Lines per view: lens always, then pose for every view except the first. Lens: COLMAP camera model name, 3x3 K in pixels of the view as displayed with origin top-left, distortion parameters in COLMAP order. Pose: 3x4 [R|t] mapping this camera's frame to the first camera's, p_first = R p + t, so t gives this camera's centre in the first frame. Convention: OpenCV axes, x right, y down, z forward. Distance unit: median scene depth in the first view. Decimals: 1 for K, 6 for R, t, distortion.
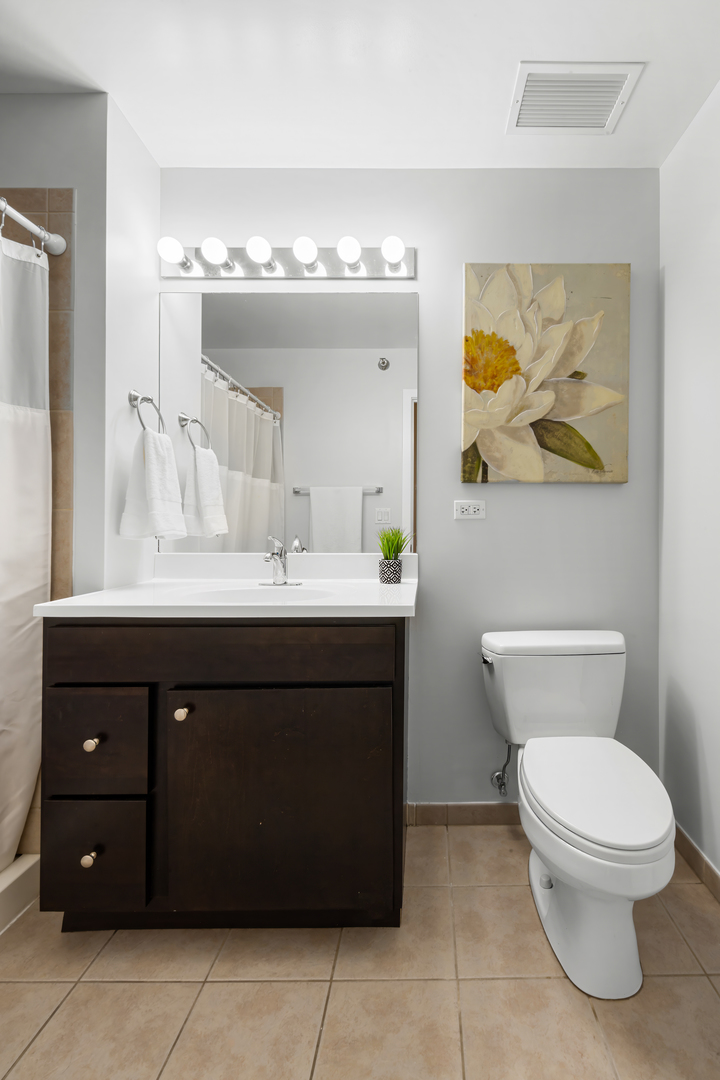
lens RADIAL K [[493.2, 0, 360.0], [0, 493.2, 540.0], [0, 0, 1]] dist [0.001904, -0.001193]
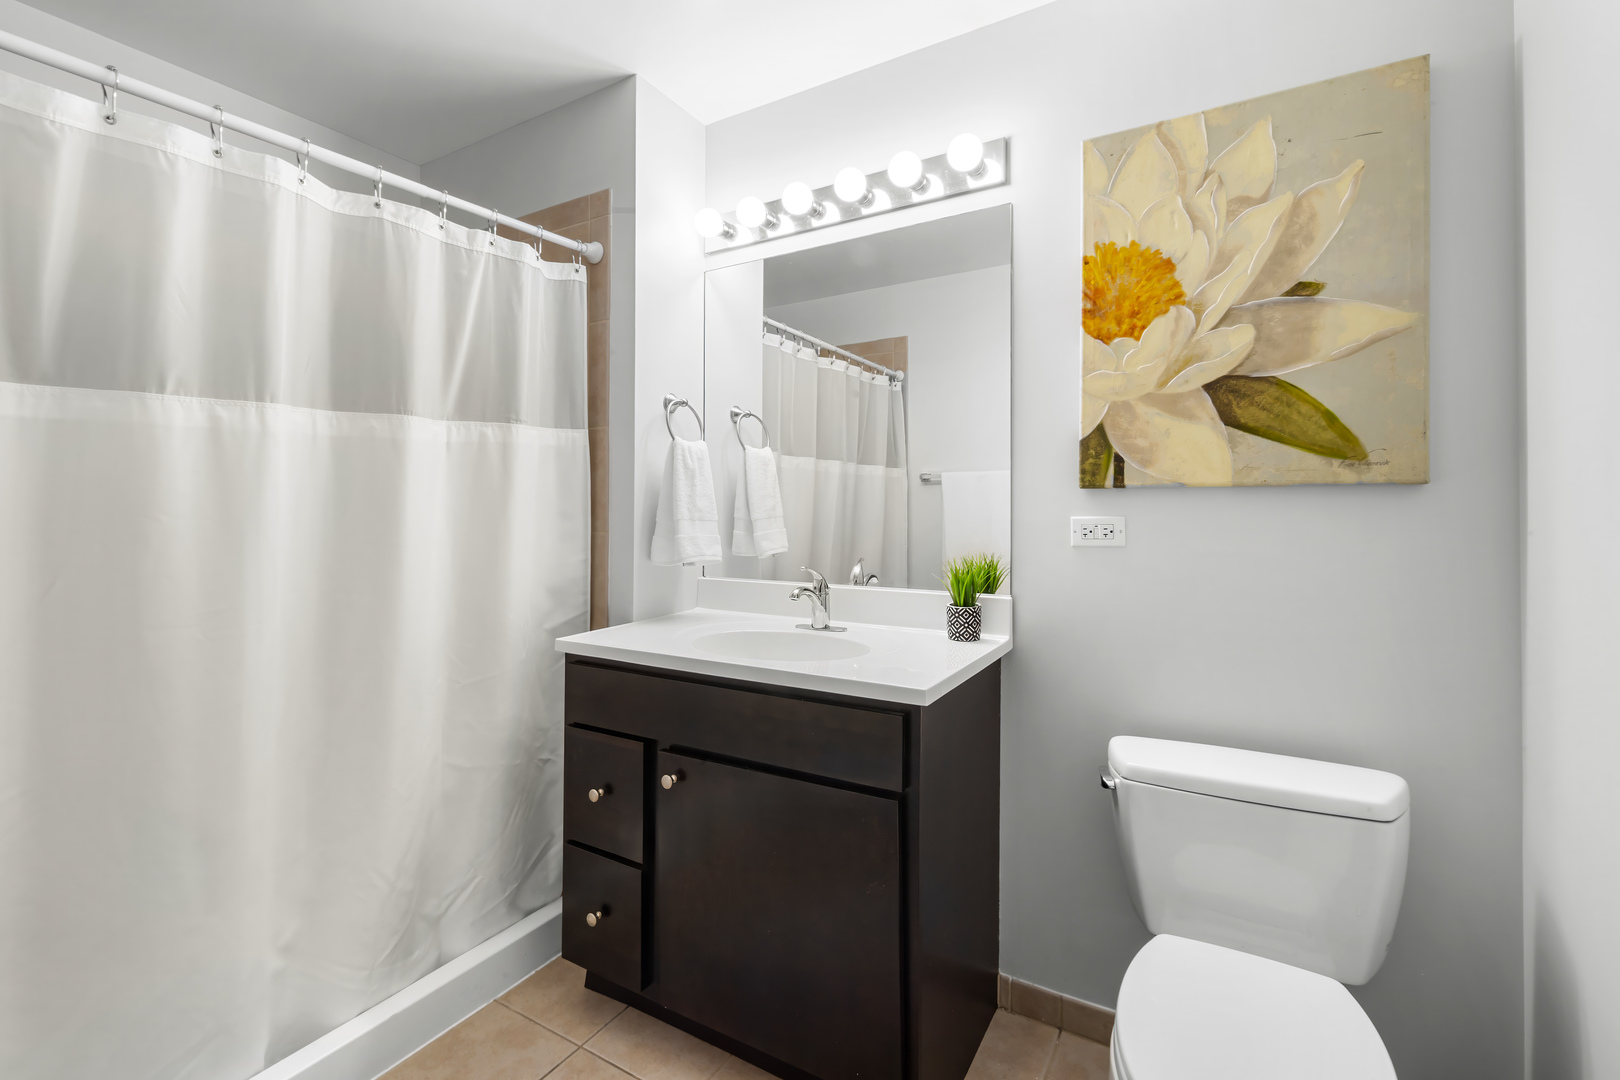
lens RADIAL K [[723.7, 0, 818.1], [0, 723.7, 478.7], [0, 0, 1]] dist [0.001588, 0.000006]
pose [[0.852979, -0.017273, -0.521659, 0.401103], [0.010634, 0.999820, -0.015717, -0.117636], [0.521836, 0.007859, 0.853009, 0.034402]]
